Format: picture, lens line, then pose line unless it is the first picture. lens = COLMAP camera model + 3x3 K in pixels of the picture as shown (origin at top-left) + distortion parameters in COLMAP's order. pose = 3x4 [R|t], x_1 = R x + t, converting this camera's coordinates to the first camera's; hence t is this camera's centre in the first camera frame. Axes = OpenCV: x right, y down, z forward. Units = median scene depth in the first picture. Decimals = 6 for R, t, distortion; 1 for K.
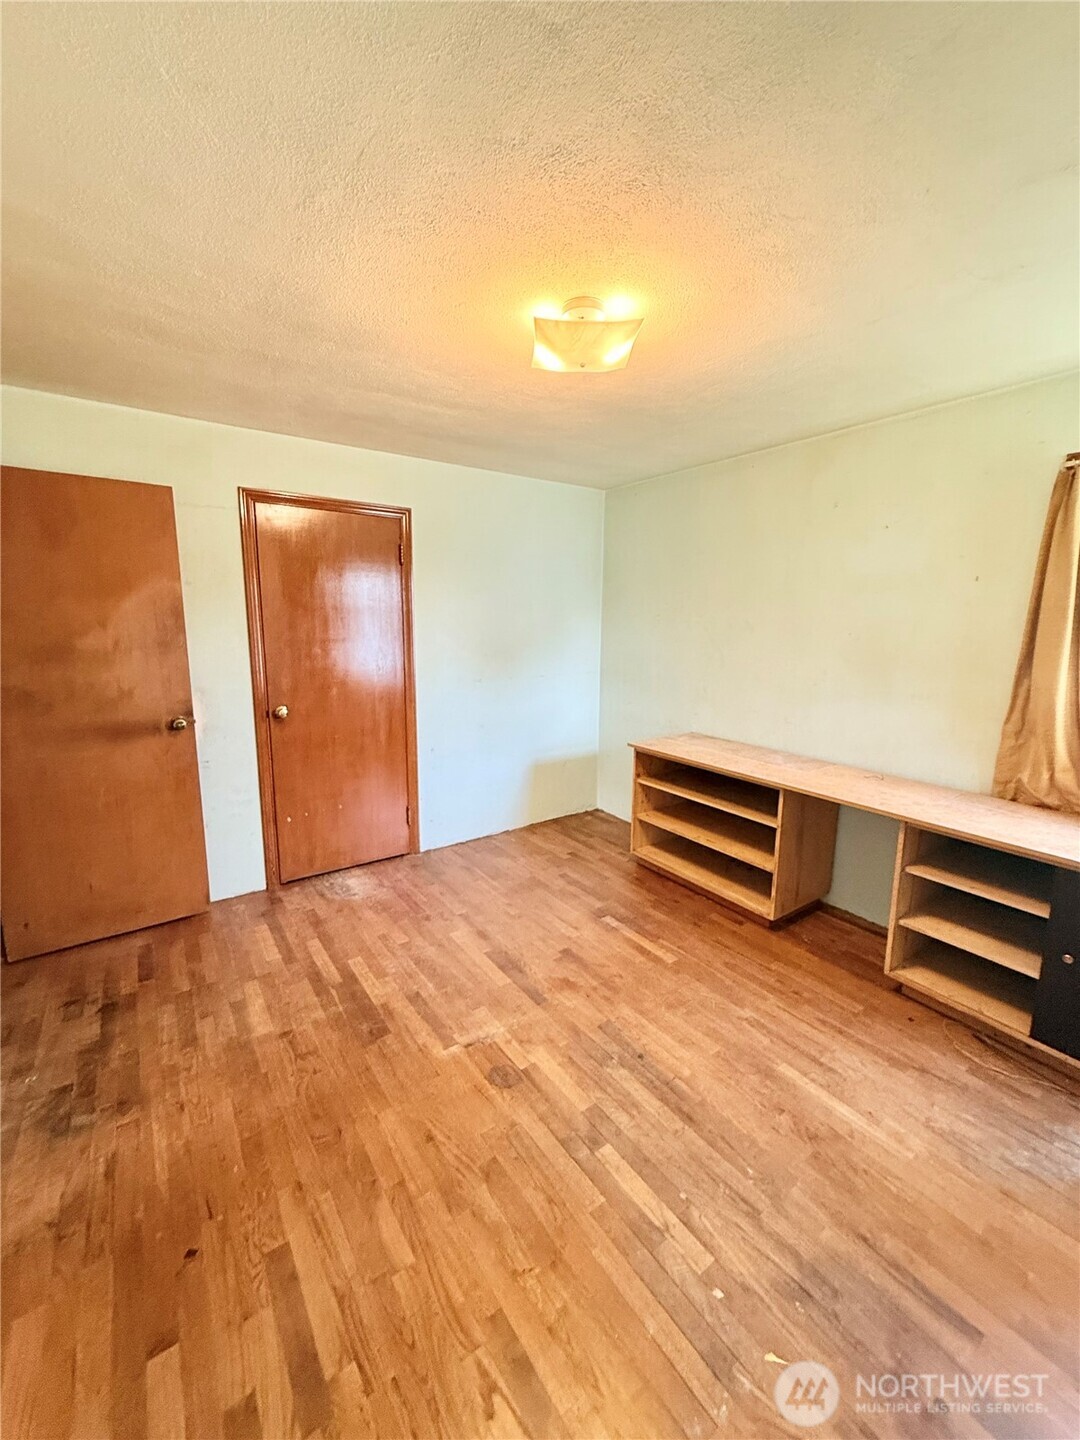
lens RADIAL K [[573.3, 0, 539.9], [0, 573.3, 717.8], [0, 0, 1]] dist [-0.000178, -0.000049]
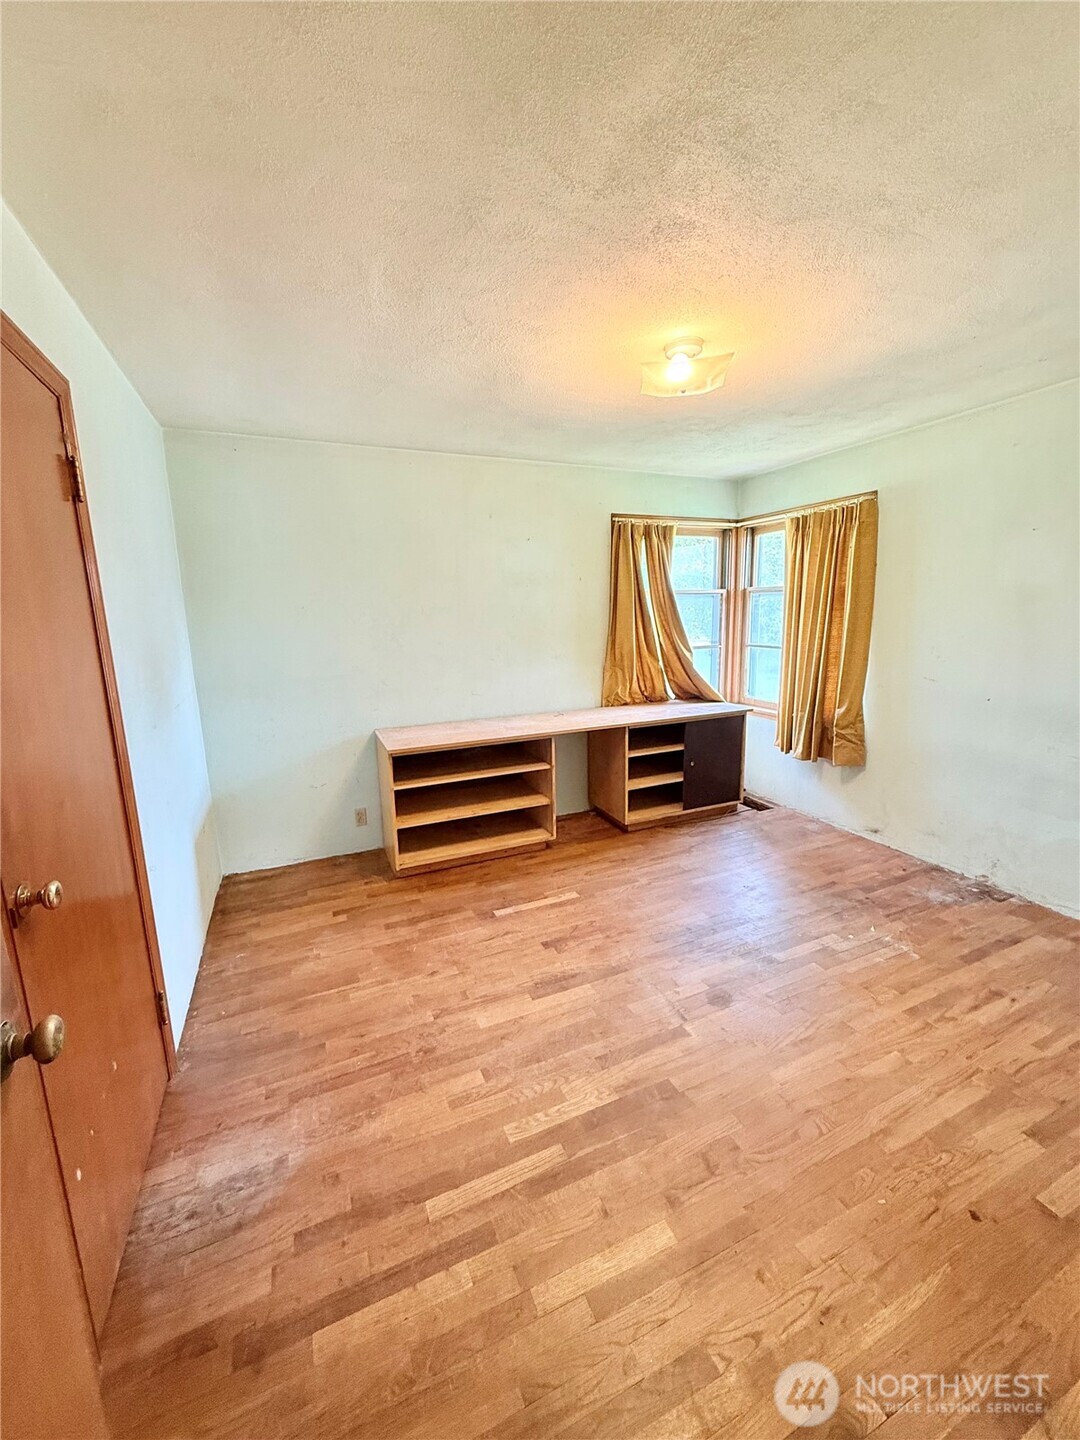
lens RADIAL K [[573.3, 0, 539.9], [0, 573.3, 717.8], [0, 0, 1]] dist [-0.000178, -0.000049]
pose [[0.197104, -0.198816, 0.960012, -0.871526], [0.190188, 0.968373, 0.161499, -0.140283], [-0.961758, 0.150750, 0.228683, 0.763442]]
